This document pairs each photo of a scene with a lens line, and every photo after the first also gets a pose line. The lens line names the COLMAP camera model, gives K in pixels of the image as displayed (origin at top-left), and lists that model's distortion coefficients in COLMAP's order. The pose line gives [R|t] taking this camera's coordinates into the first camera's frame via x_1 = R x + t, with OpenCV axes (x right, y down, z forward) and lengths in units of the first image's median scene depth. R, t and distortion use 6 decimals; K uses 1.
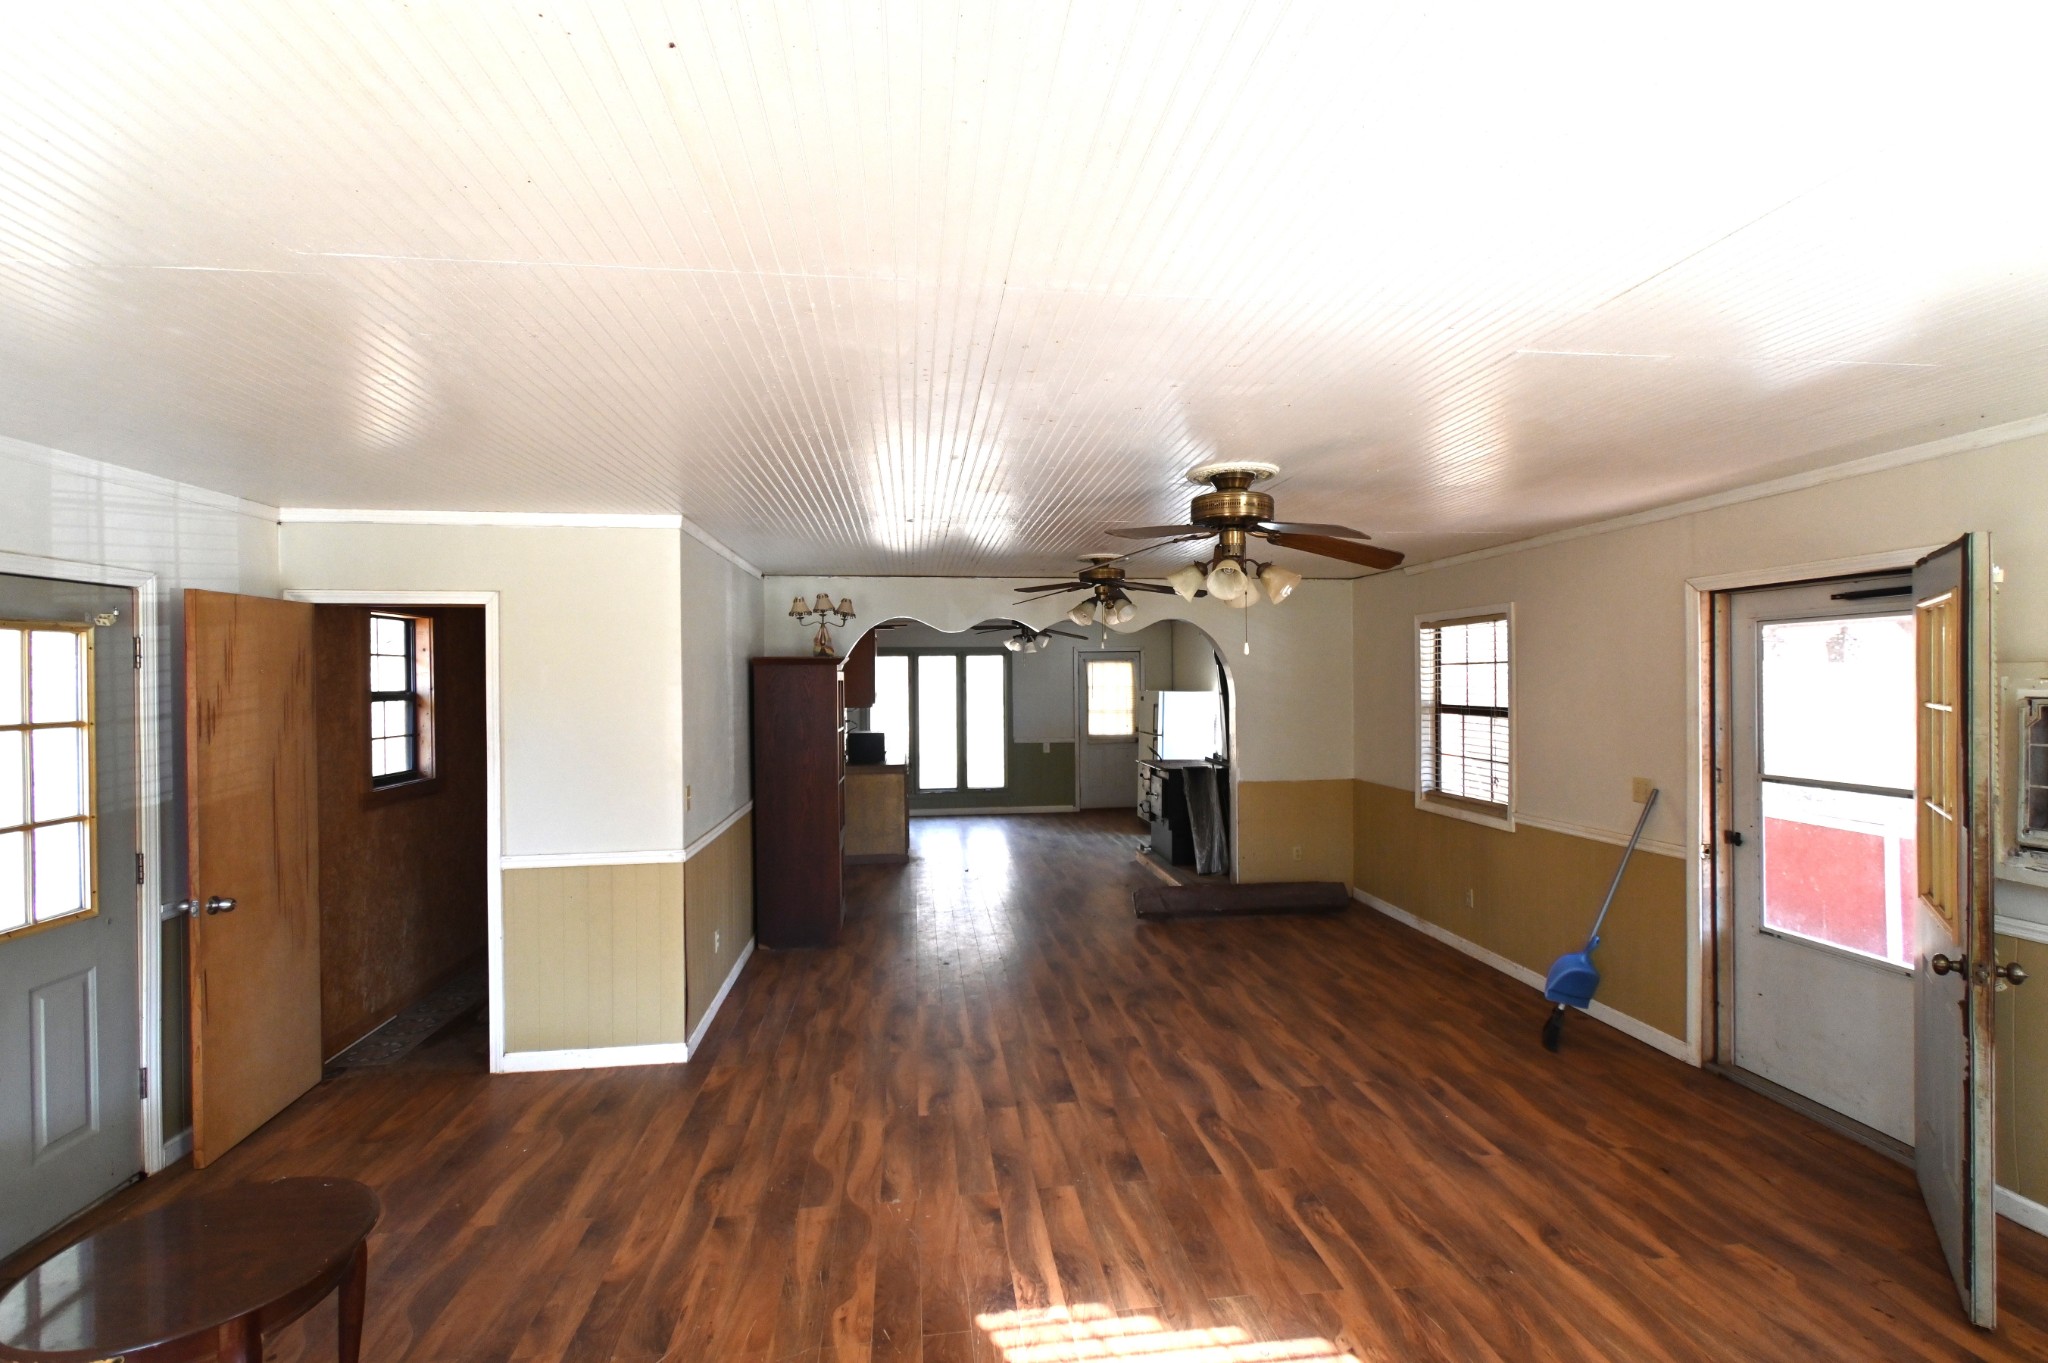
lens RADIAL K [[921.6, 0, 1023.4], [0, 921.6, 681.4], [0, 0, 1]] dist [0.005426, 0.000077]
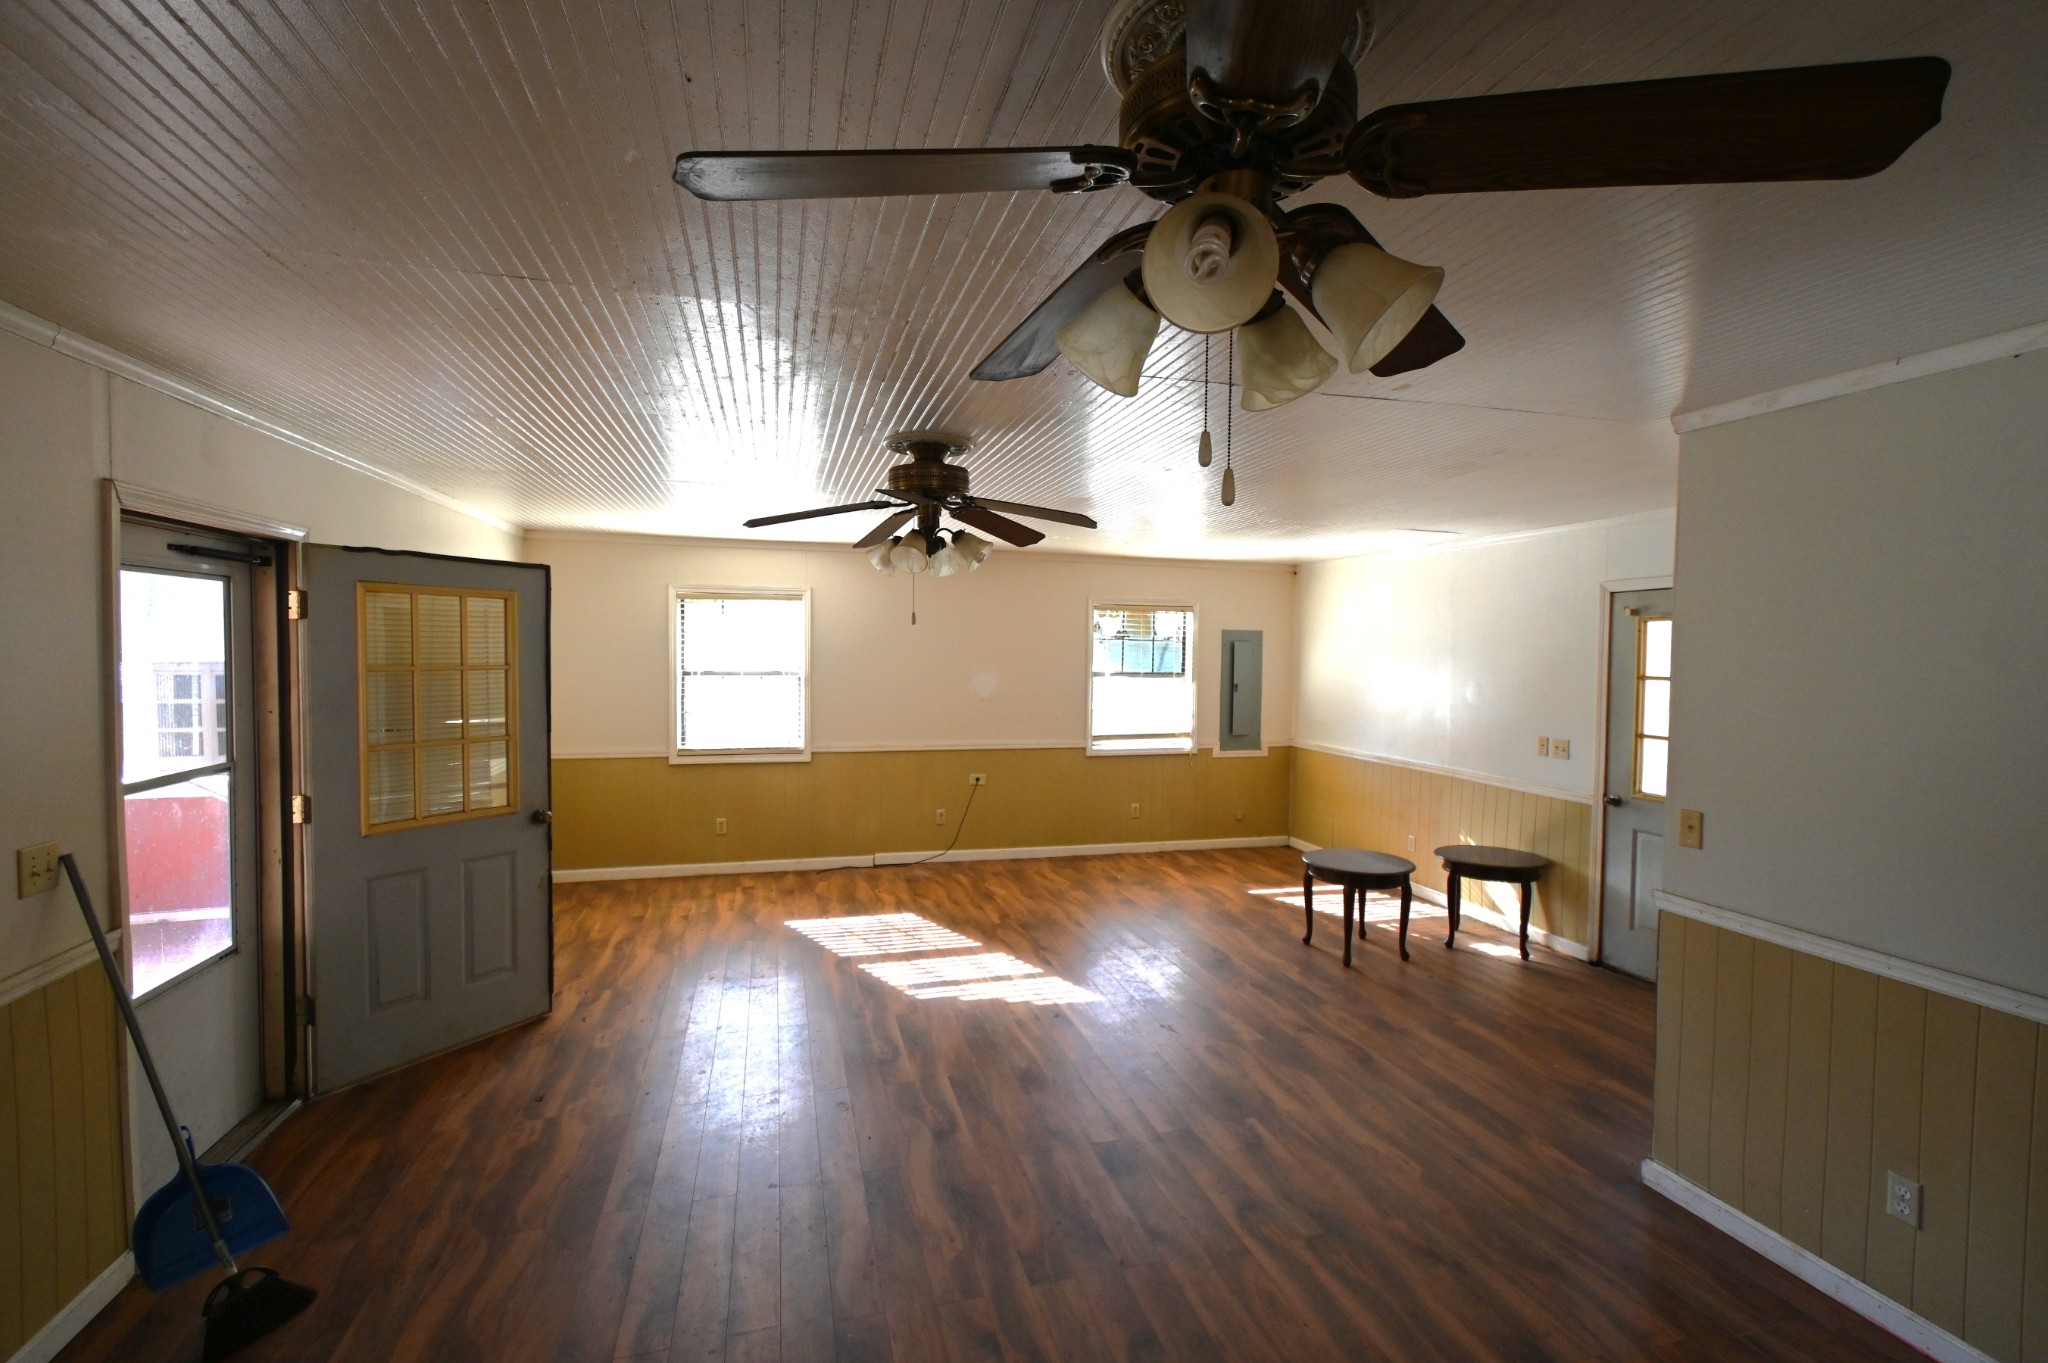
lens RADIAL K [[921.6, 0, 1023.8], [0, 921.6, 678.3], [0, 0, 1]] dist [0.005426, 0.000077]
pose [[-0.989894, 0.003065, -0.141779, 0.267859], [-0.002603, 0.999205, 0.039774, -0.010877], [0.141788, 0.039741, -0.989099, 2.024645]]
